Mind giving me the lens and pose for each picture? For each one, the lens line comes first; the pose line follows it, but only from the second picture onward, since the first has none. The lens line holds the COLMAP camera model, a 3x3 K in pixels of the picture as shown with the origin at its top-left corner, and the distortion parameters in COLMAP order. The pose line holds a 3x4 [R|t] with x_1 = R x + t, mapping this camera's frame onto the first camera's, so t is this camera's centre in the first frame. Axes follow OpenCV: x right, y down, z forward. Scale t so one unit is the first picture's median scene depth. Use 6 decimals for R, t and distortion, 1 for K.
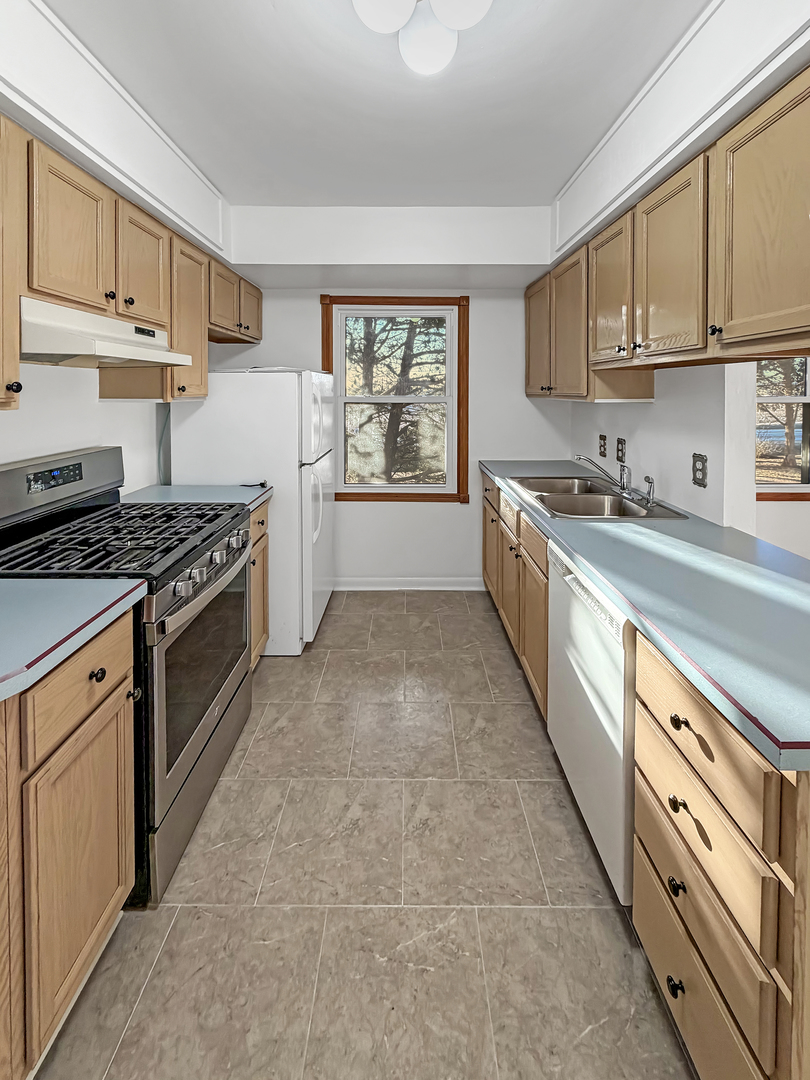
lens RADIAL K [[458.9, 0, 411.6], [0, 458.9, 398.9], [0, 0, 1]] dist [-0.000170, 0.000159]
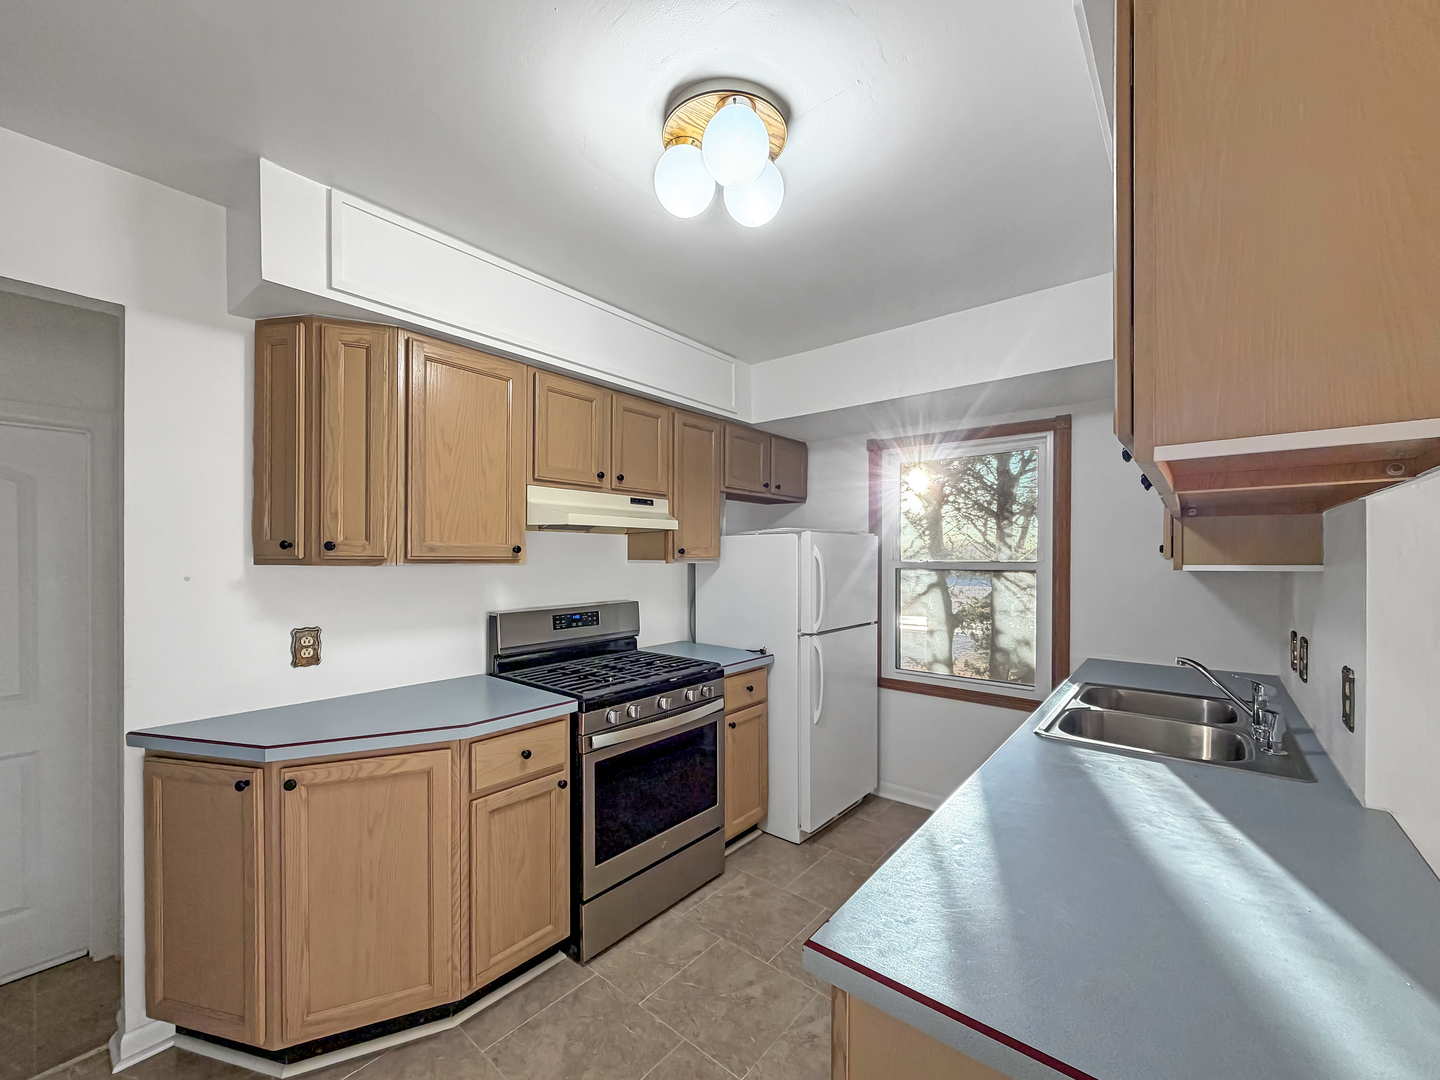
lens RADIAL K [[585.0, 0, 721.1], [0, 585.0, 561.5], [0, 0, 1]] dist [-0.000759, -0.000365]
pose [[0.762466, 0.004855, -0.647010, 0.518287], [-0.011500, 0.999916, -0.006049, 0.010570], [0.646926, 0.012053, 0.762457, 0.011325]]
